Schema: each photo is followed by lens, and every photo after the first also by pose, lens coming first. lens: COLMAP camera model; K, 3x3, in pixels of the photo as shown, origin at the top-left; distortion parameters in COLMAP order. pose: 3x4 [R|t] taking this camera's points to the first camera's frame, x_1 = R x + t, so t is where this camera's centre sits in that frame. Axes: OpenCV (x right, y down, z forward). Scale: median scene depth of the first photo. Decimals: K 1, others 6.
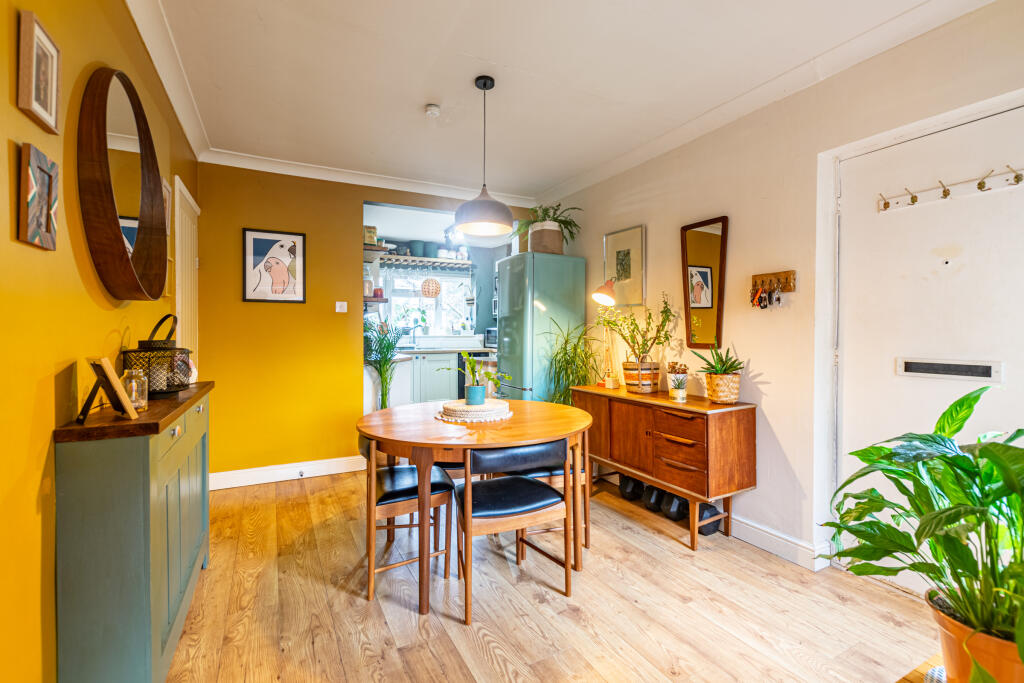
lens RADIAL K [[444.9, 0, 512.0], [0, 444.9, 341.5], [0, 0, 1]] dist [-0.000166, -0.000090]
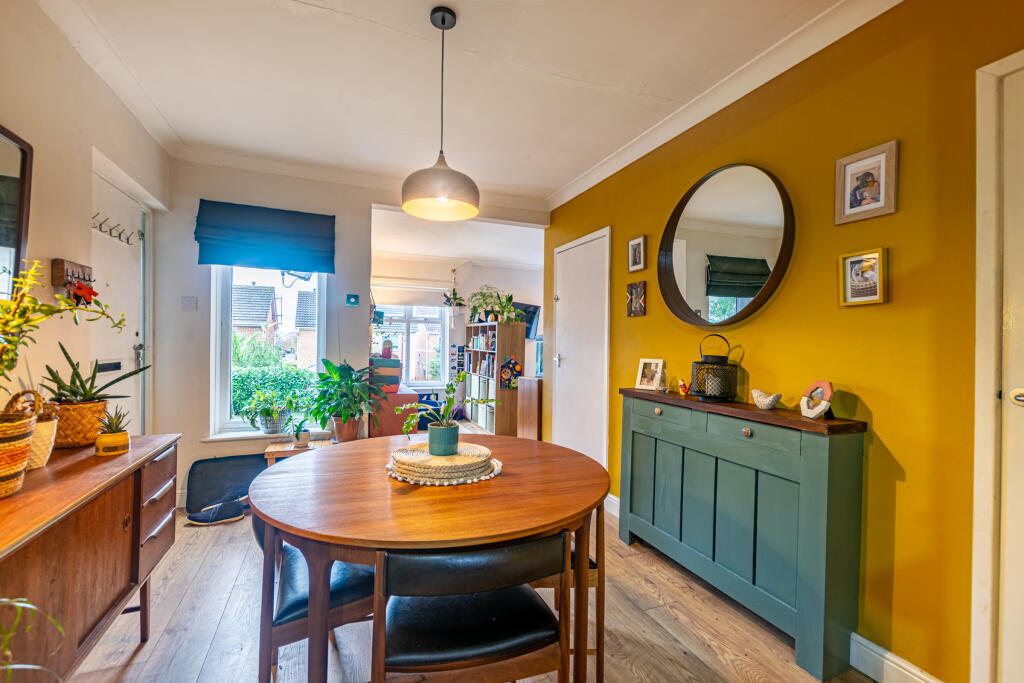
lens RADIAL K [[443.2, 0, 502.6], [0, 443.2, 345.2], [0, 0, 1]] dist [0.001578, 0.000197]
pose [[-0.989391, -0.012762, 0.144717, -0.290036], [-0.008555, 0.999524, 0.029657, -0.040559], [-0.145027, 0.028105, -0.989028, 1.727282]]
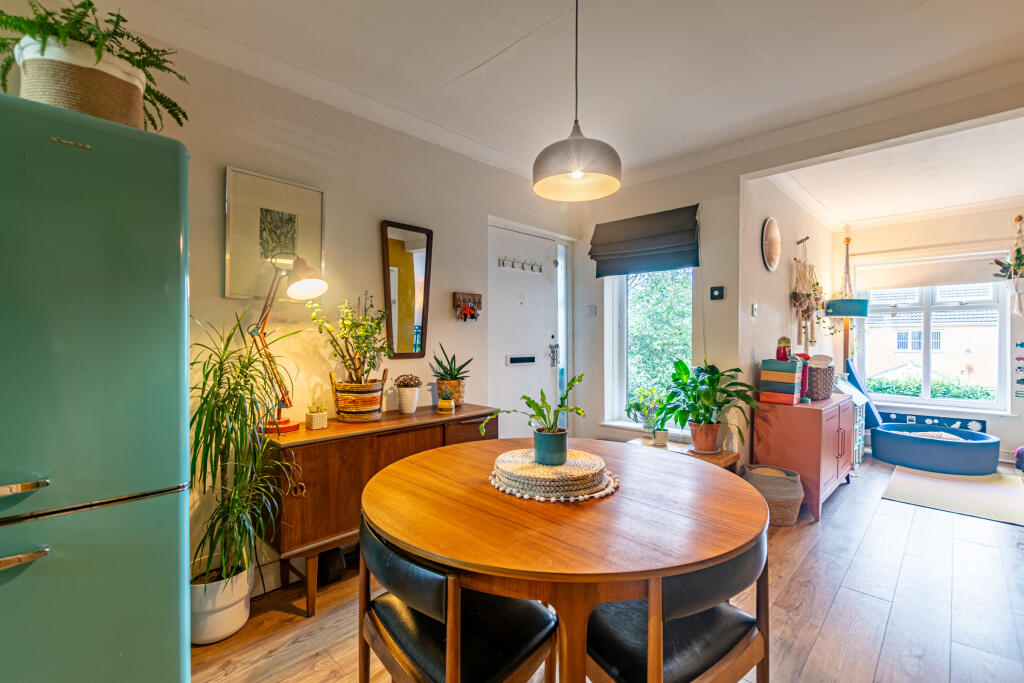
lens RADIAL K [[443.2, 0, 502.6], [0, 443.2, 345.2], [0, 0, 1]] dist [0.001578, 0.000197]
pose [[-0.276268, -0.007789, 0.961049, -0.661066], [0.026668, 0.999520, 0.015766, -0.026391], [-0.960711, 0.029985, -0.275927, 1.307362]]
